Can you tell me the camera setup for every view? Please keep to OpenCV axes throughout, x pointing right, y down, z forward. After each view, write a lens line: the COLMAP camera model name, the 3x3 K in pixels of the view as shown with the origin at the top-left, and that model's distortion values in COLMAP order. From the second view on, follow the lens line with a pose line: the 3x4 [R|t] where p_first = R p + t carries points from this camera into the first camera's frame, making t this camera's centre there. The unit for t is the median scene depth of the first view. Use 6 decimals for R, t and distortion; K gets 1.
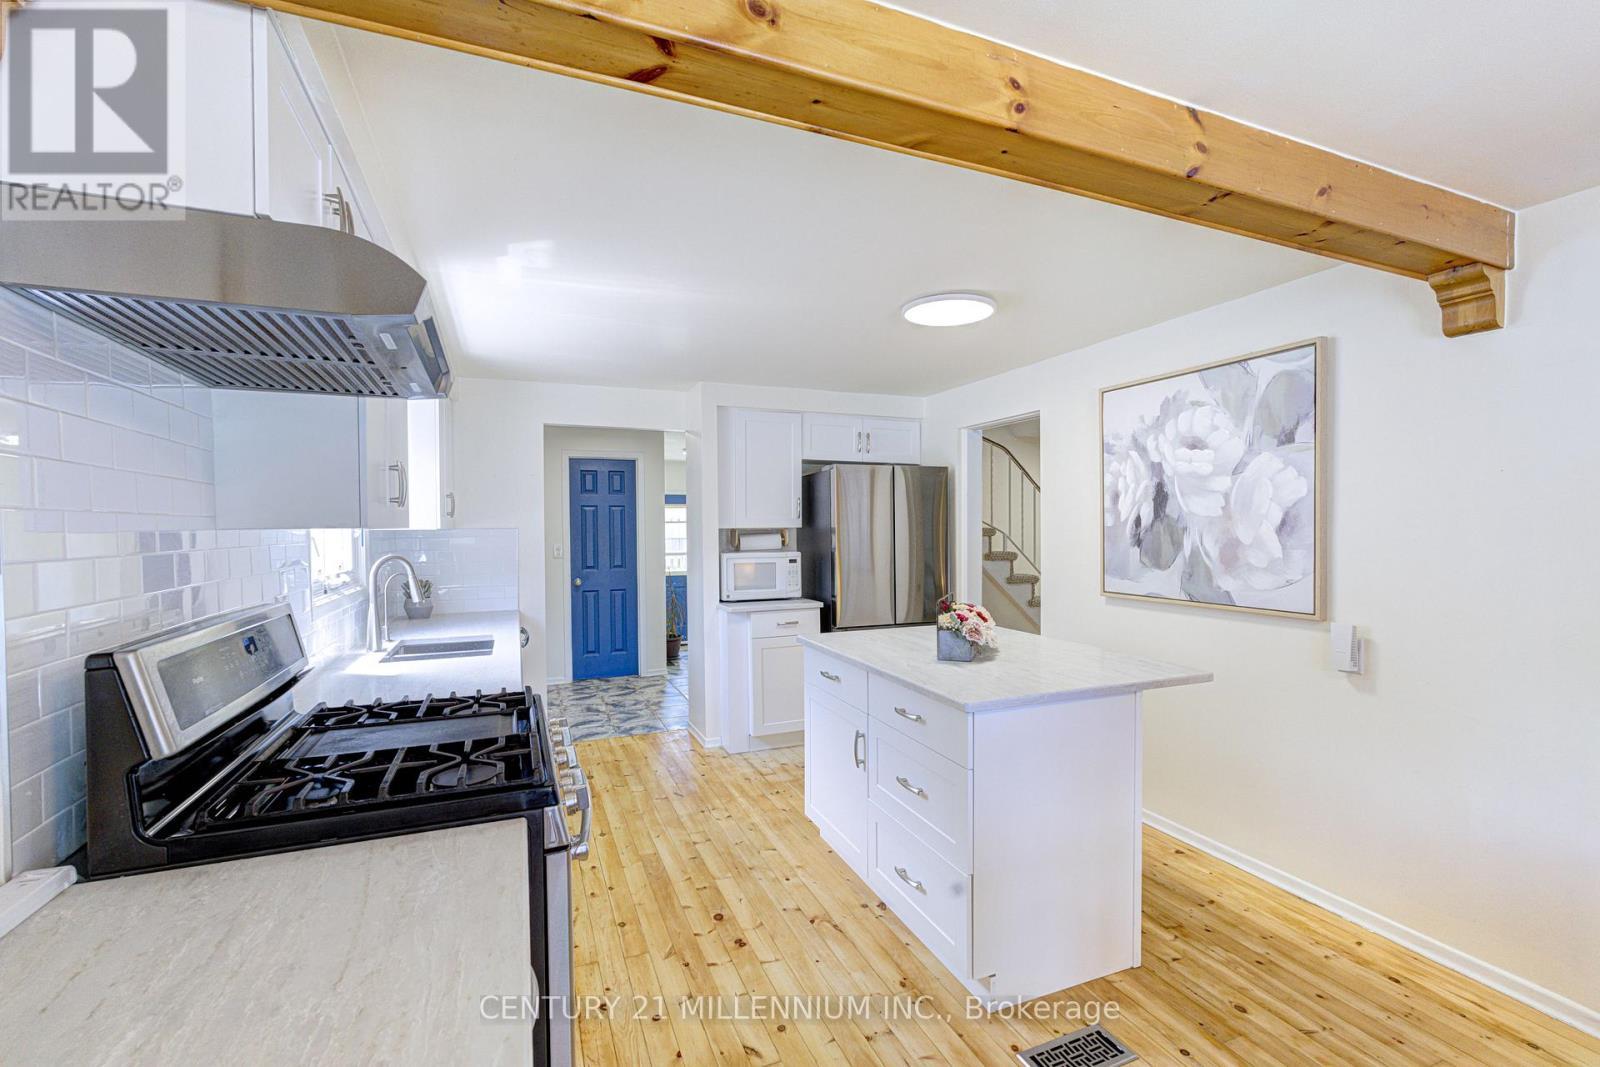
lens RADIAL K [[695.3, 0, 798.1], [0, 695.3, 537.9], [0, 0, 1]] dist [-0.001976, 0.000027]
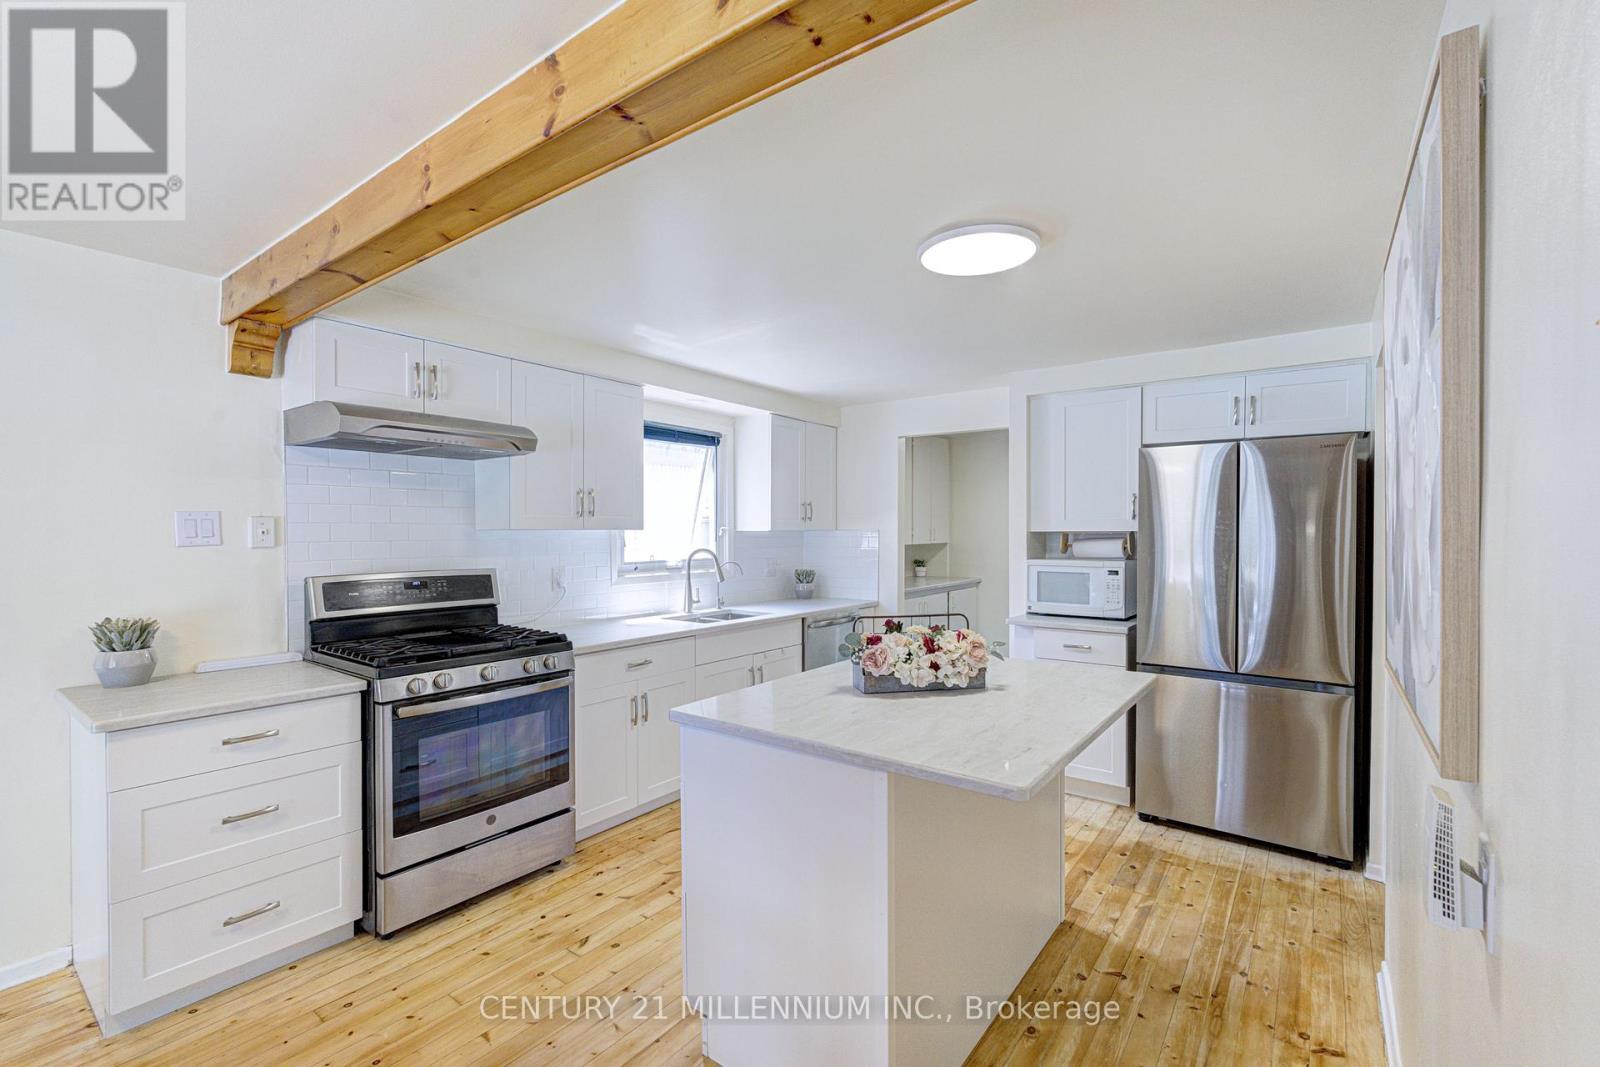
lens RADIAL K [[695.3, 0, 798.1], [0, 695.3, 537.9], [0, 0, 1]] dist [-0.001976, 0.000027]
pose [[0.509658, 0.017370, -0.860202, 0.748677], [-0.017813, 0.999795, 0.009635, -0.012353], [0.860192, 0.010413, 0.509863, 0.415966]]
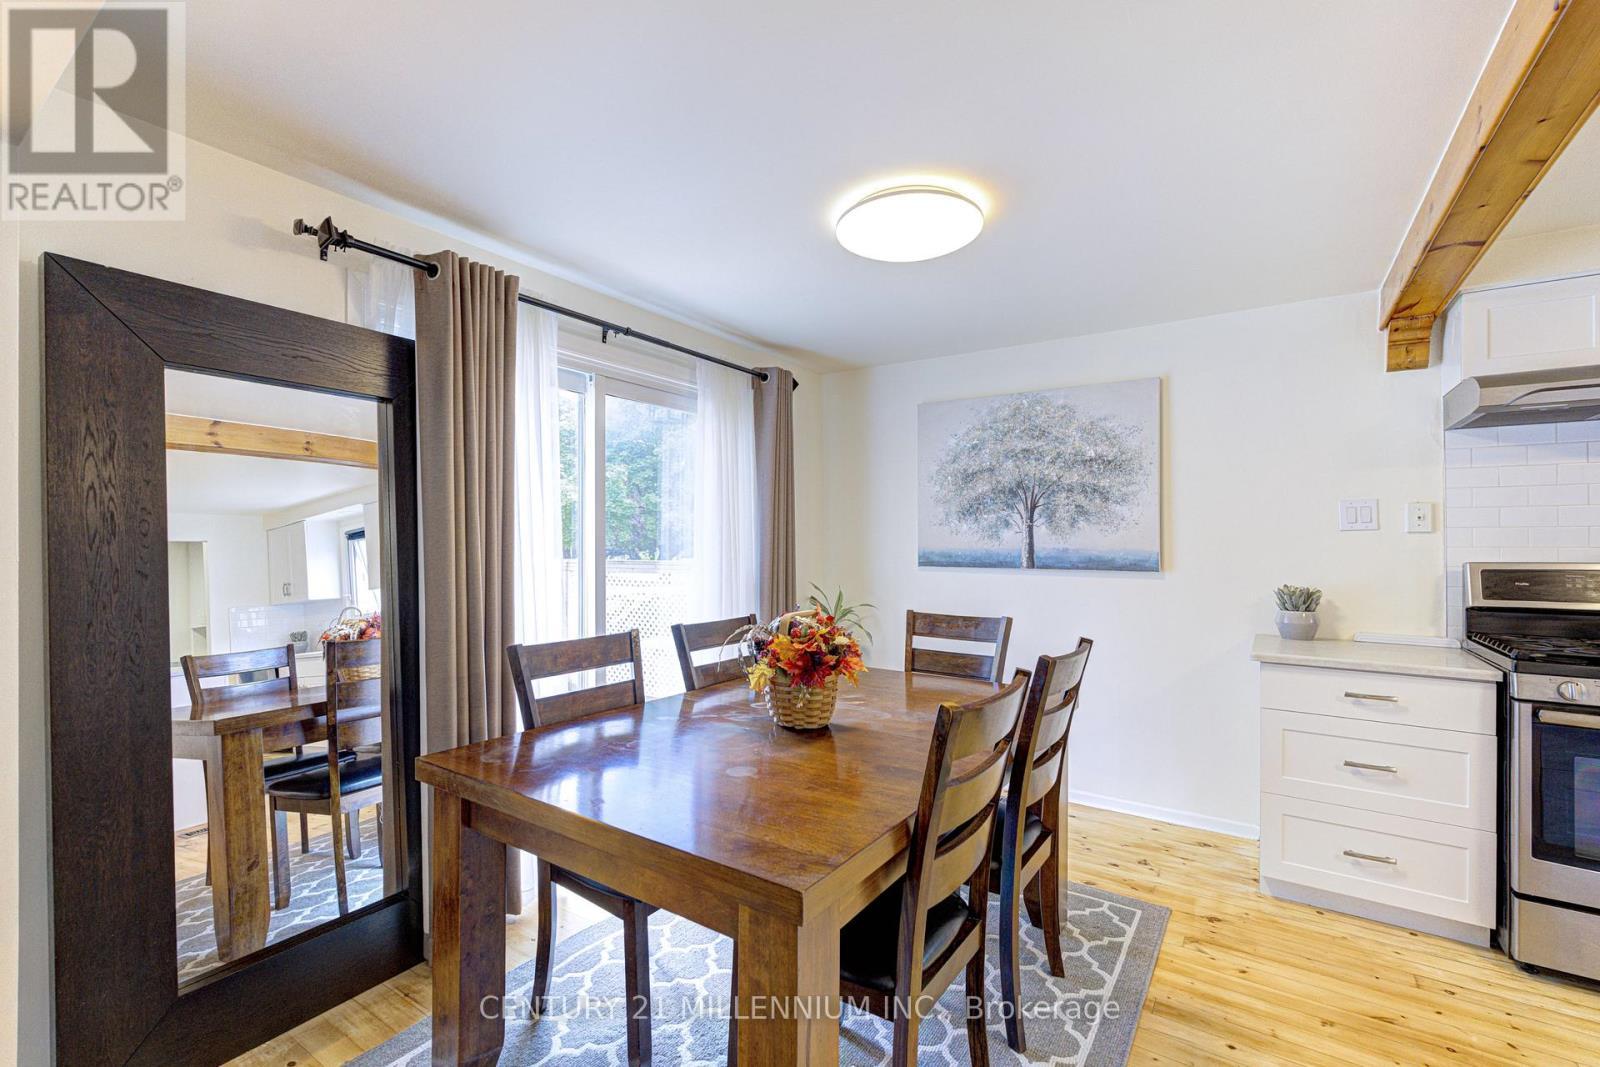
lens RADIAL K [[700.8, 0, 792.9], [0, 700.8, 538.8], [0, 0, 1]] dist [-0.002772, -0.000564]
pose [[-0.839340, -0.001198, -0.543605, 0.834114], [-0.007347, 0.999931, 0.009140, 0.025605], [0.543556, 0.011665, -0.839292, 0.600305]]
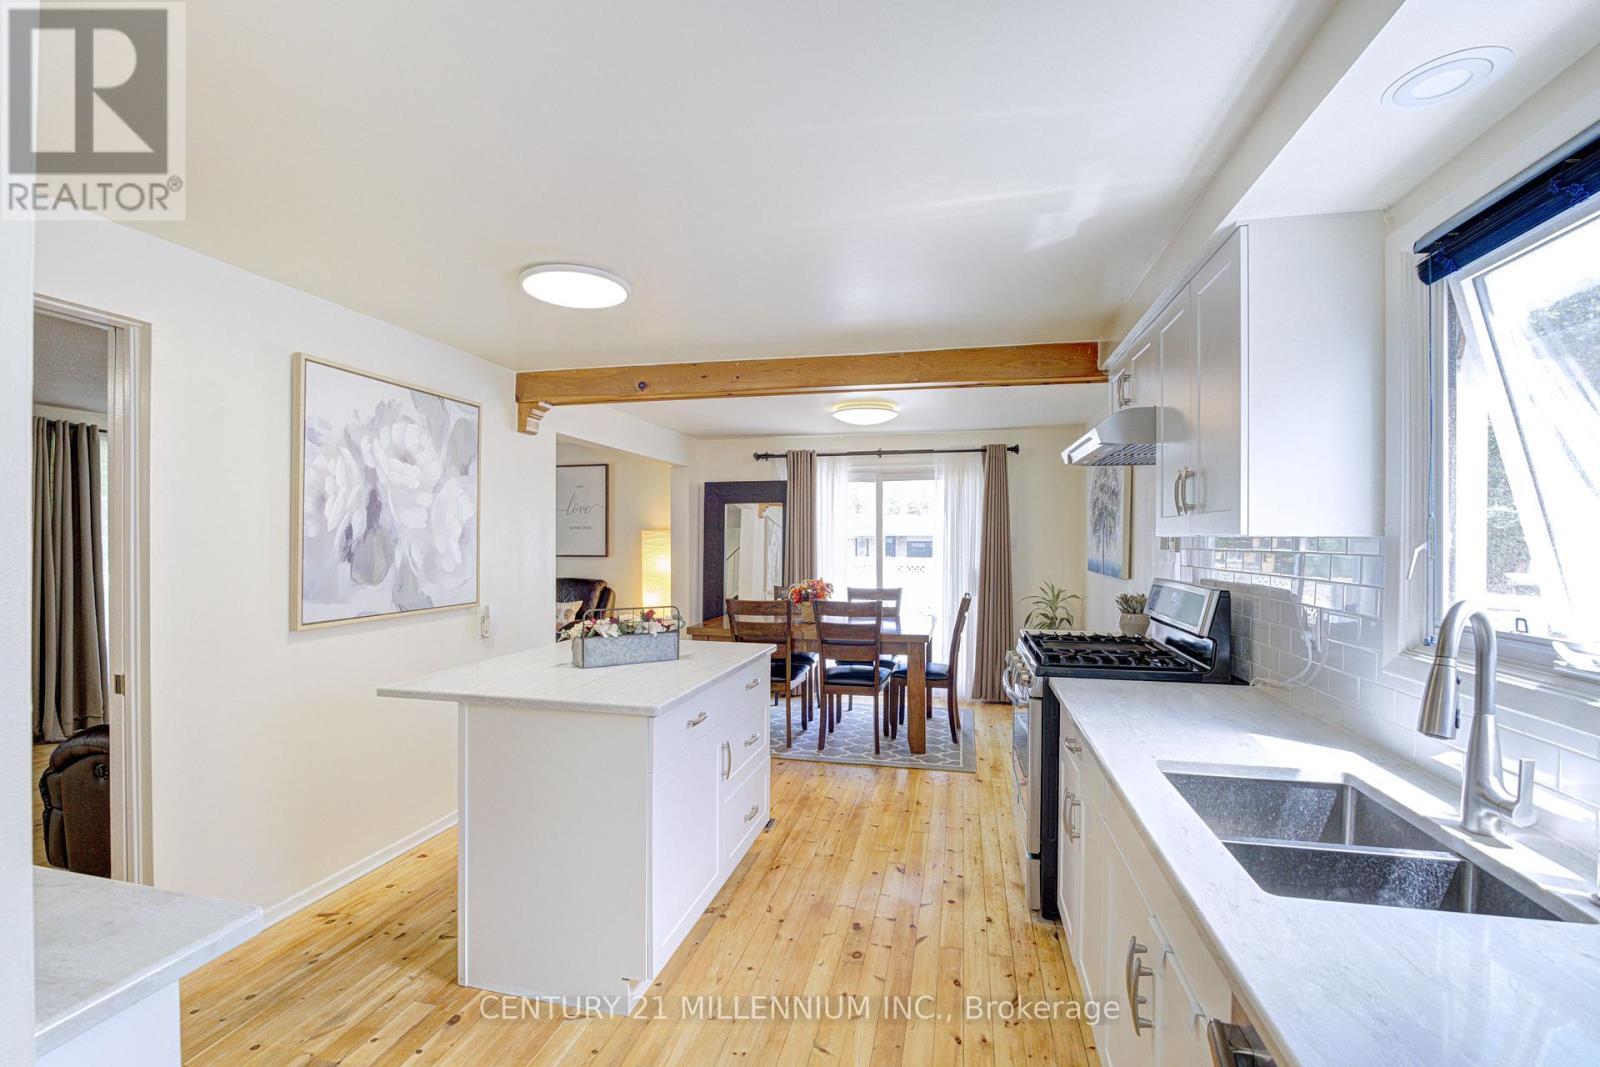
lens RADIAL K [[699.7, 0, 797.1], [0, 699.7, 538.0], [0, 0, 1]] dist [-0.019831, 0.000002]
pose [[-0.815754, 0.004653, 0.578380, -0.485531], [0.011459, 0.999901, 0.008117, -0.017991], [-0.578285, 0.013249, -0.815727, 1.480828]]
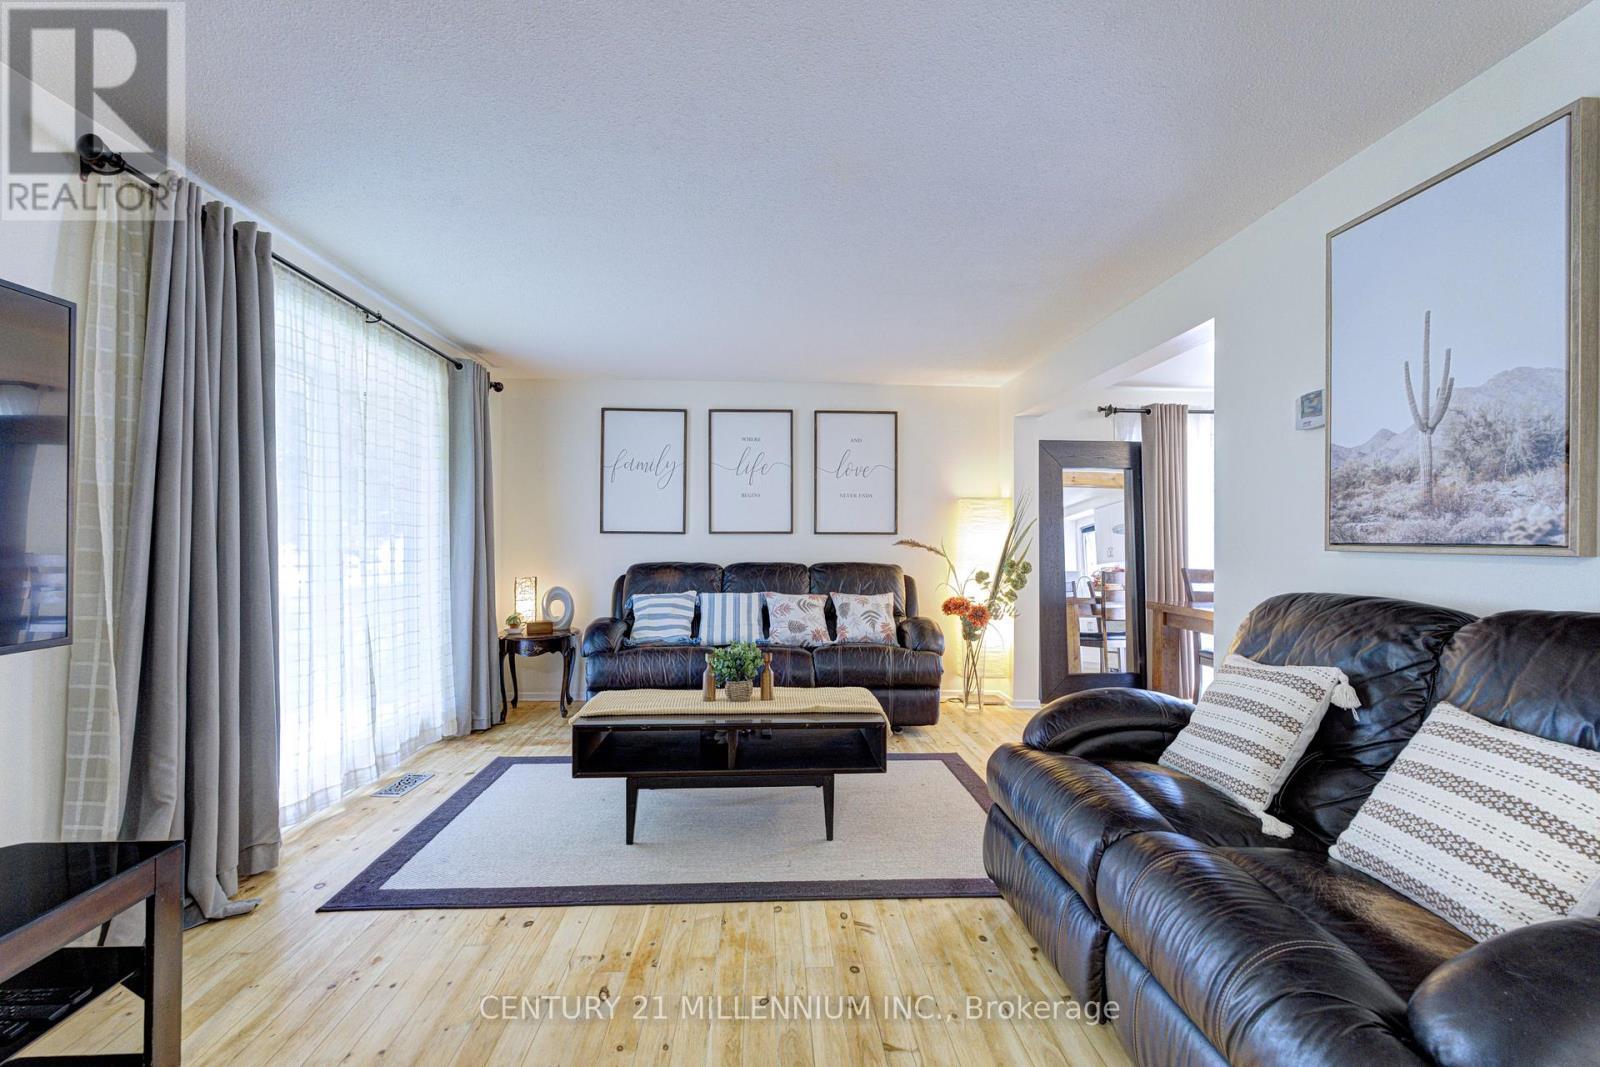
lens RADIAL K [[699.7, 0, 797.1], [0, 699.7, 538.0], [0, 0, 1]] dist [-0.019831, 0.000002]
pose [[-0.942401, 0.002090, 0.334478, 0.998500], [0.005935, 0.999928, 0.010475, 0.044890], [-0.334432, 0.011856, -0.942345, 1.701475]]
